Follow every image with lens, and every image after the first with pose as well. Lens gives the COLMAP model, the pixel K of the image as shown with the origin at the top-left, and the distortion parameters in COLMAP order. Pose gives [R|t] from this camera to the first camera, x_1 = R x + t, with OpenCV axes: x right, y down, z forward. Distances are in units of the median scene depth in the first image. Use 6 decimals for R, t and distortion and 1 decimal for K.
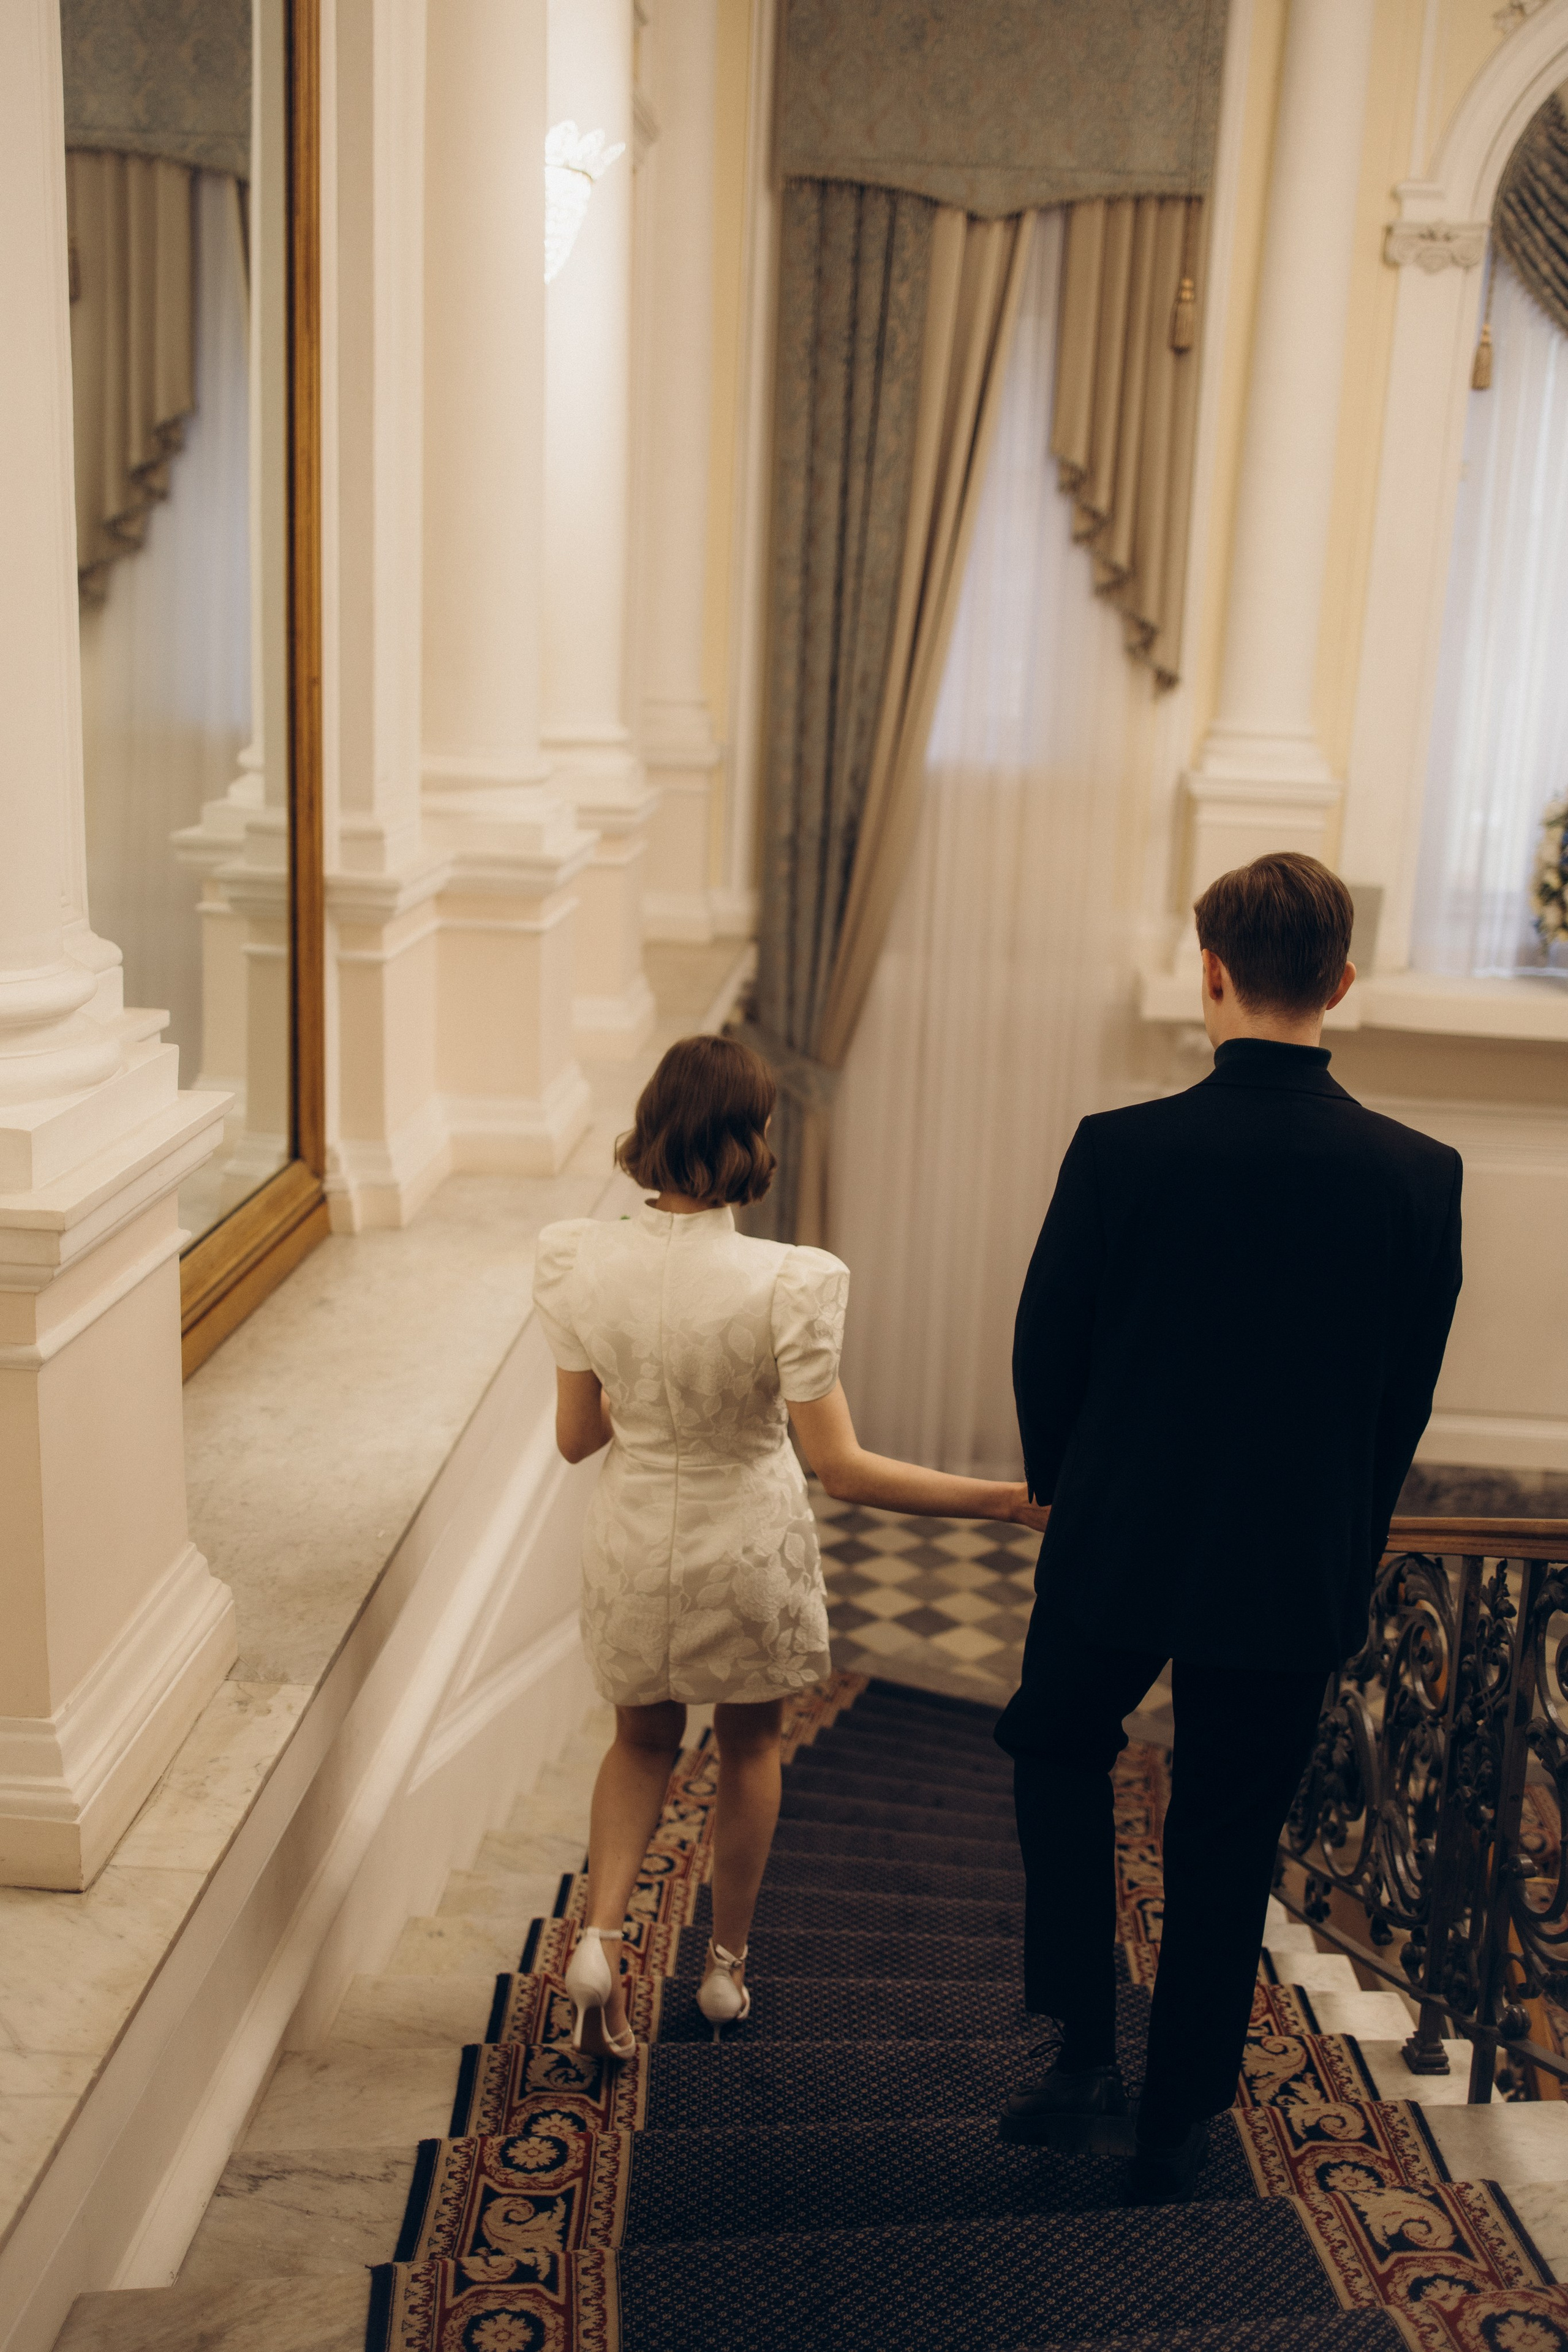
lens RADIAL K [[2359.1, 0, 784.0], [0, 2359.1, 1176.0], [0, 0, 1]] dist [0.013508, 0.016854]
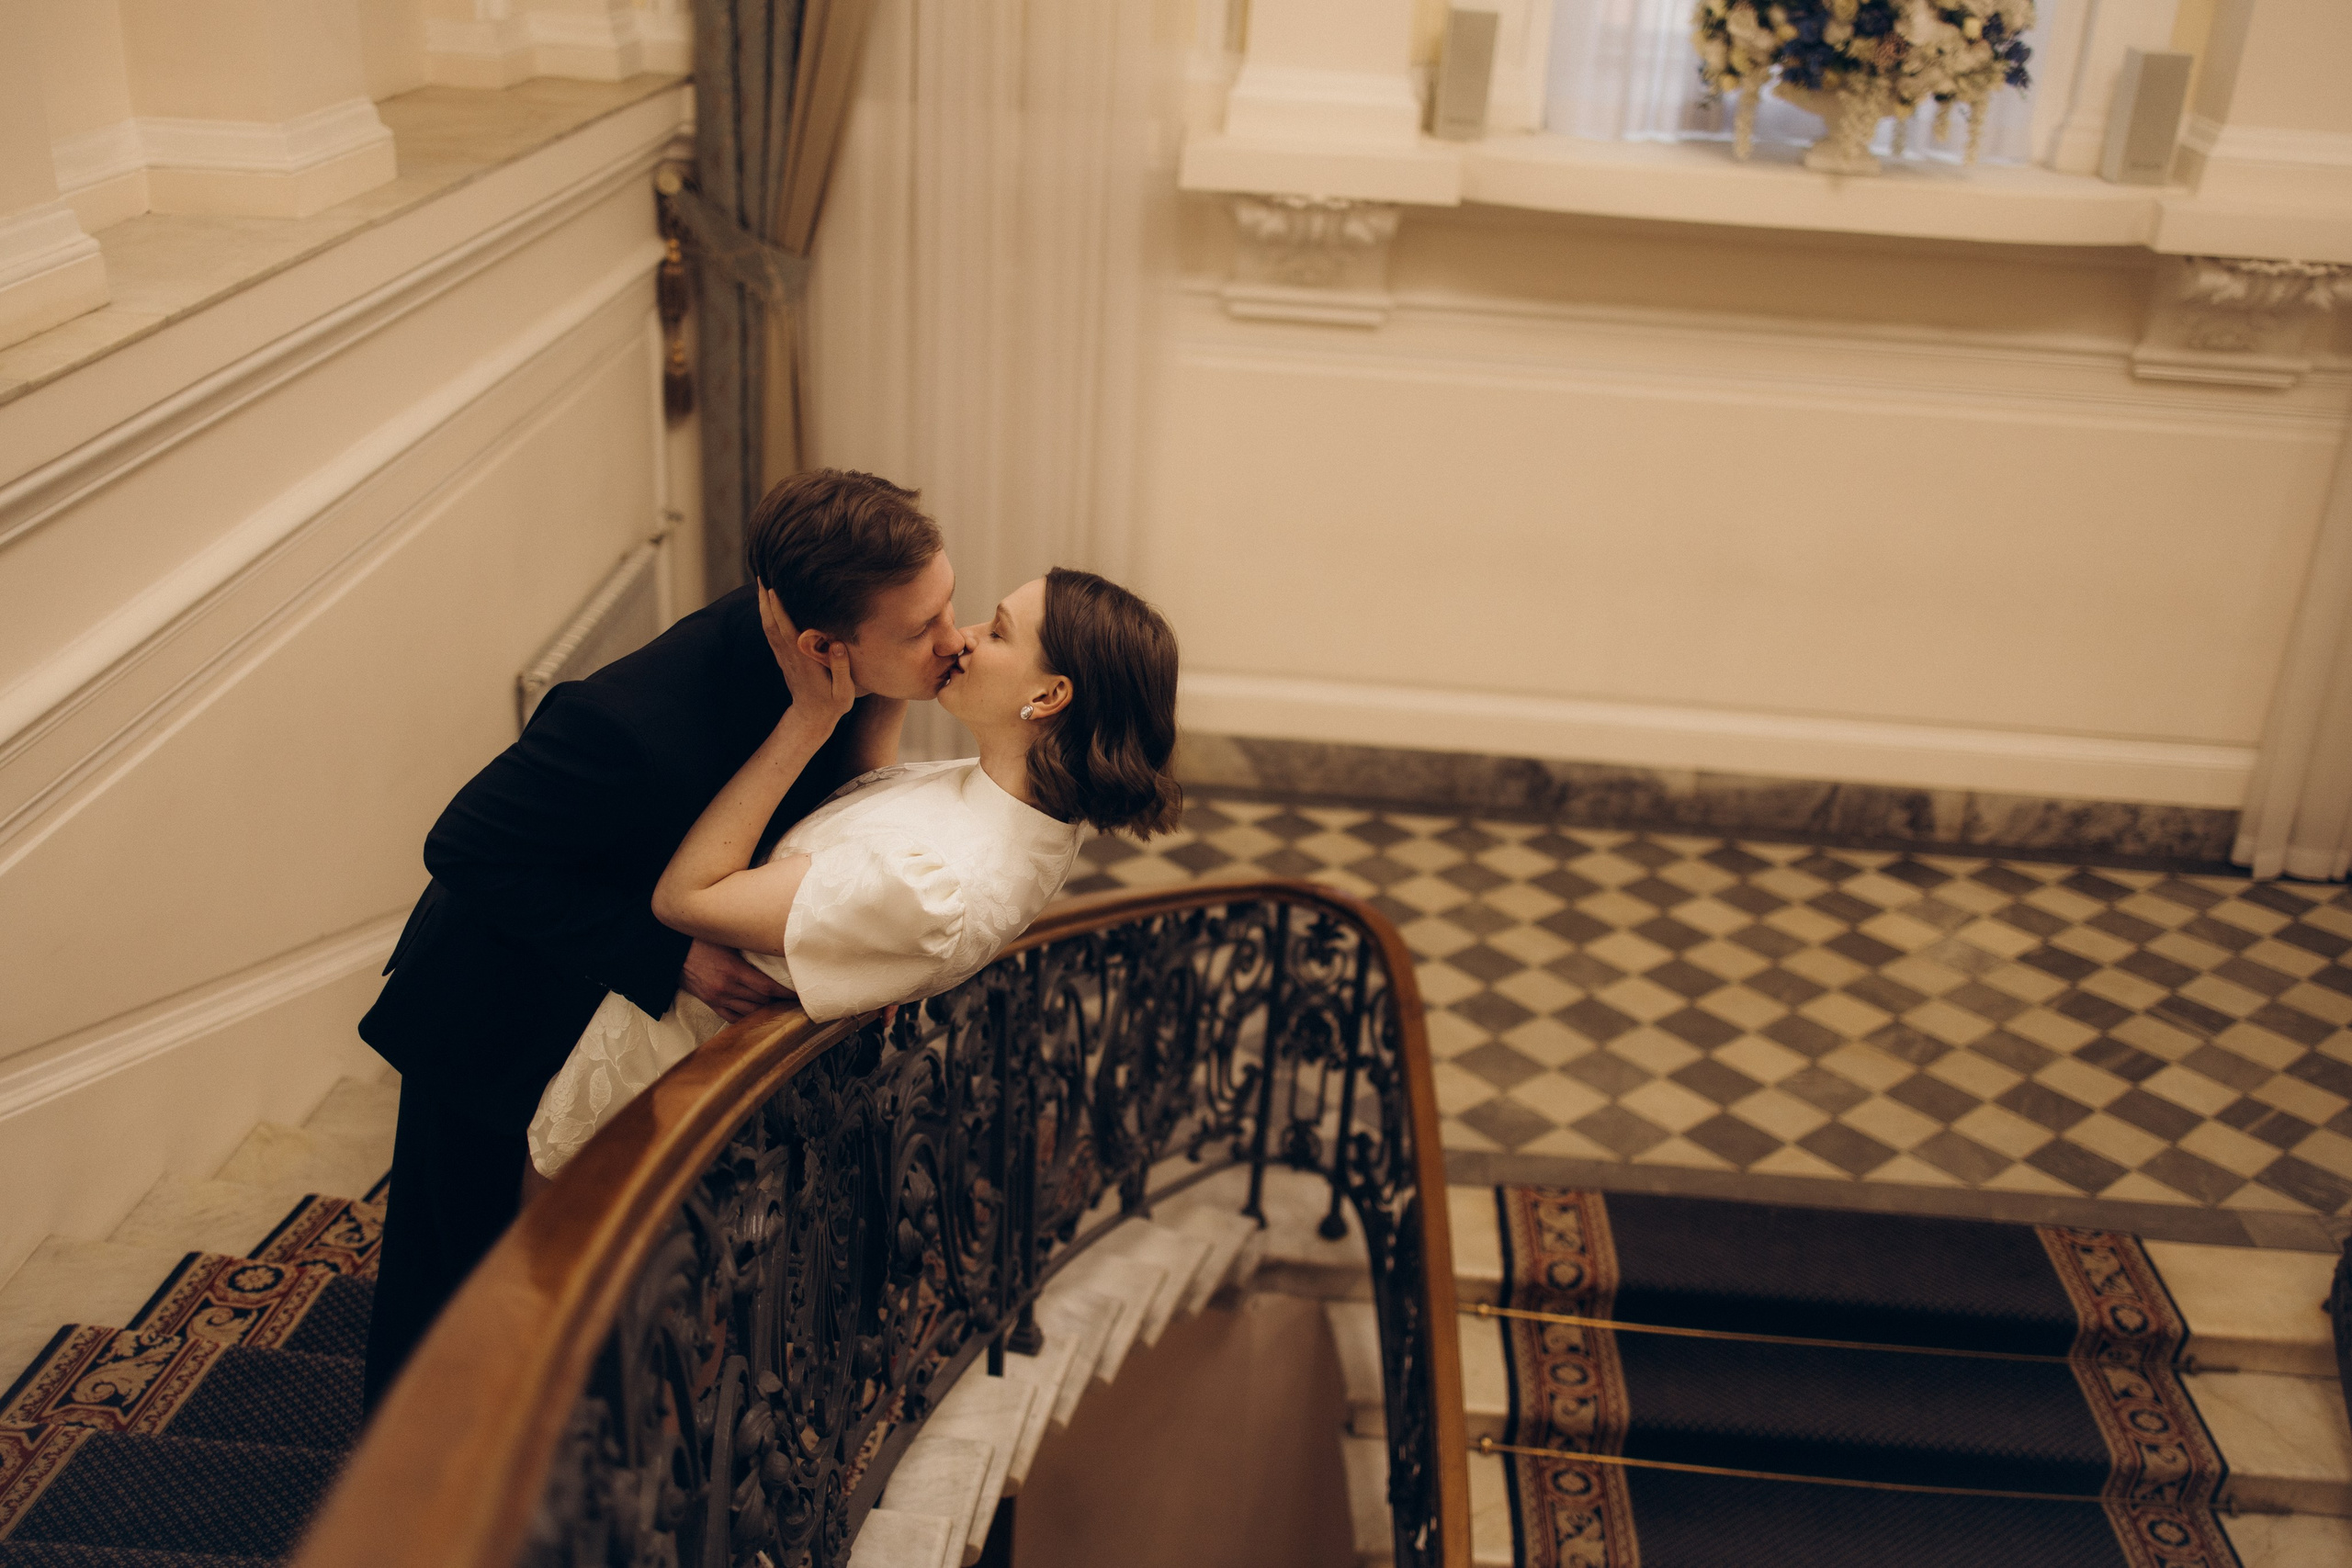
lens RADIAL K [[2294.9, 0, 1183.5], [0, 2294.9, 772.6], [0, 0, 1]] dist [0.003065, 0.007624]
pose [[0.999907, 0.008870, 0.010370, 0.141796], [-0.010327, 0.988603, 0.150192, 0.008451], [-0.008920, -0.150285, 0.988602, 0.225289]]
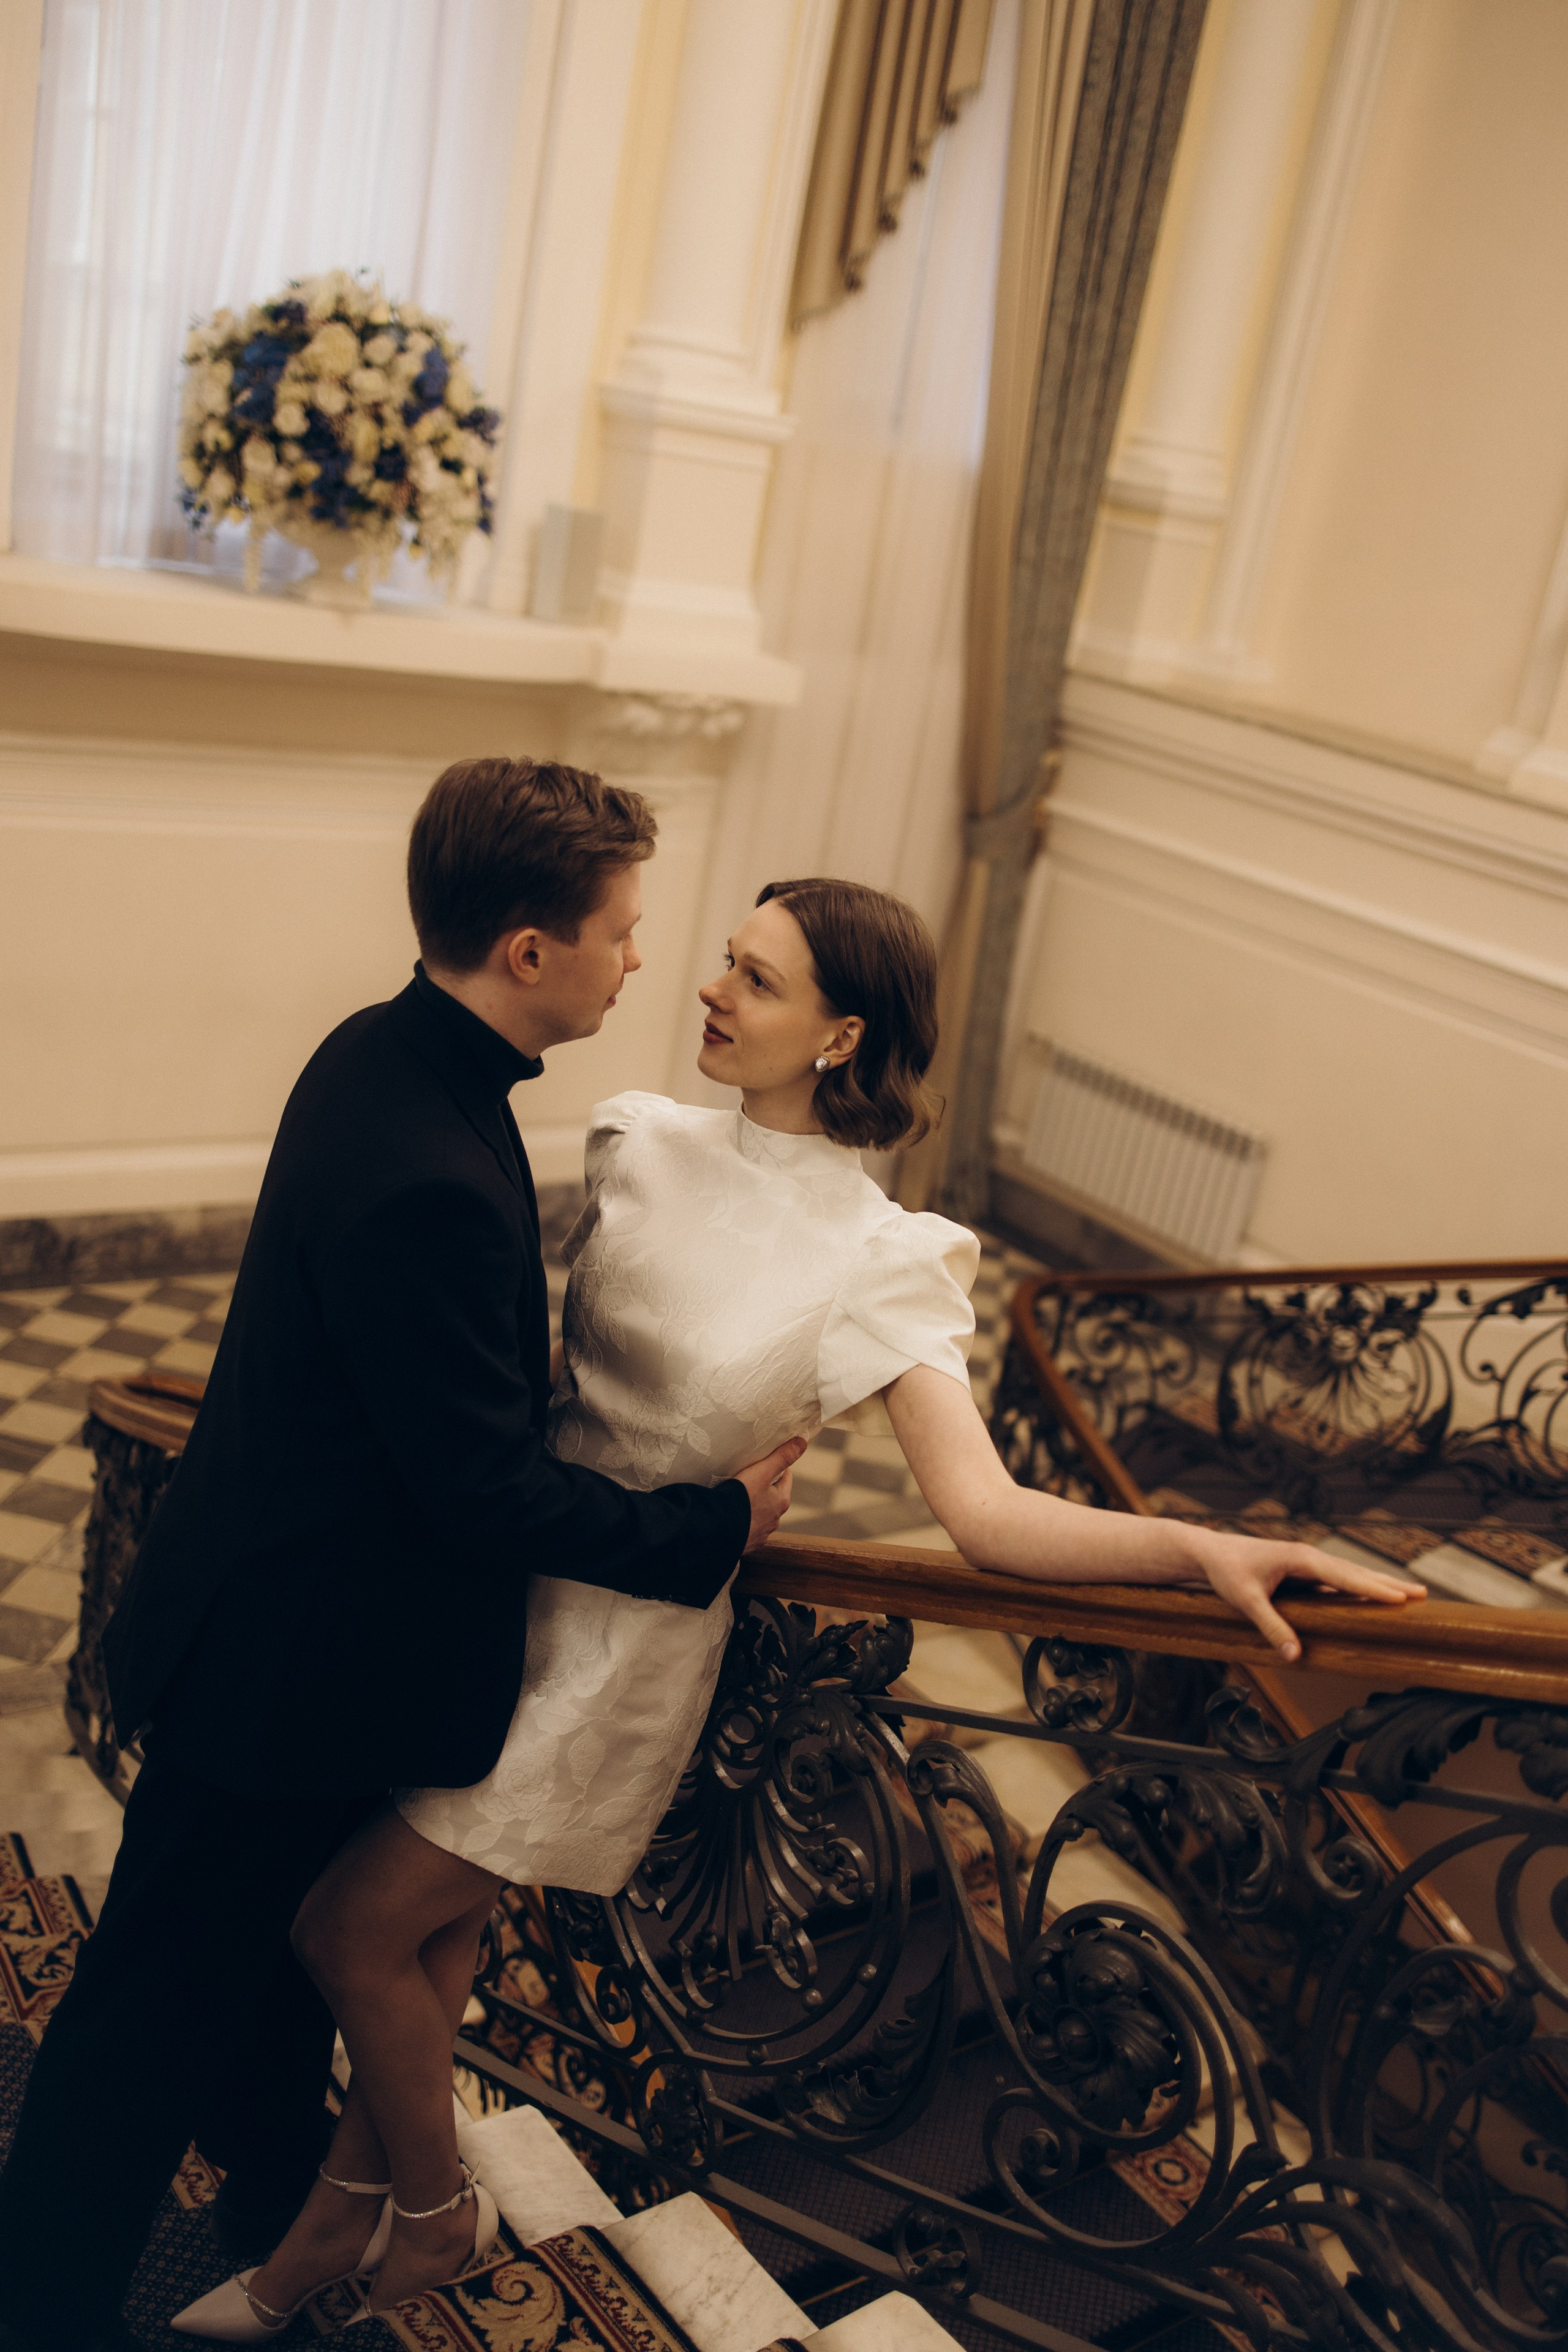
lens RADIAL K [[2359.1, 0, 784.0], [0, 2359.1, 1176.0], [0, 0, 1]] dist [0.013508, 0.016854]
pose [[0.747659, -0.116673, 0.653753, -0.057168], [0.029075, 0.989253, 0.143296, 0.004982], [-0.663446, -0.088128, 0.743016, 0.283038]]
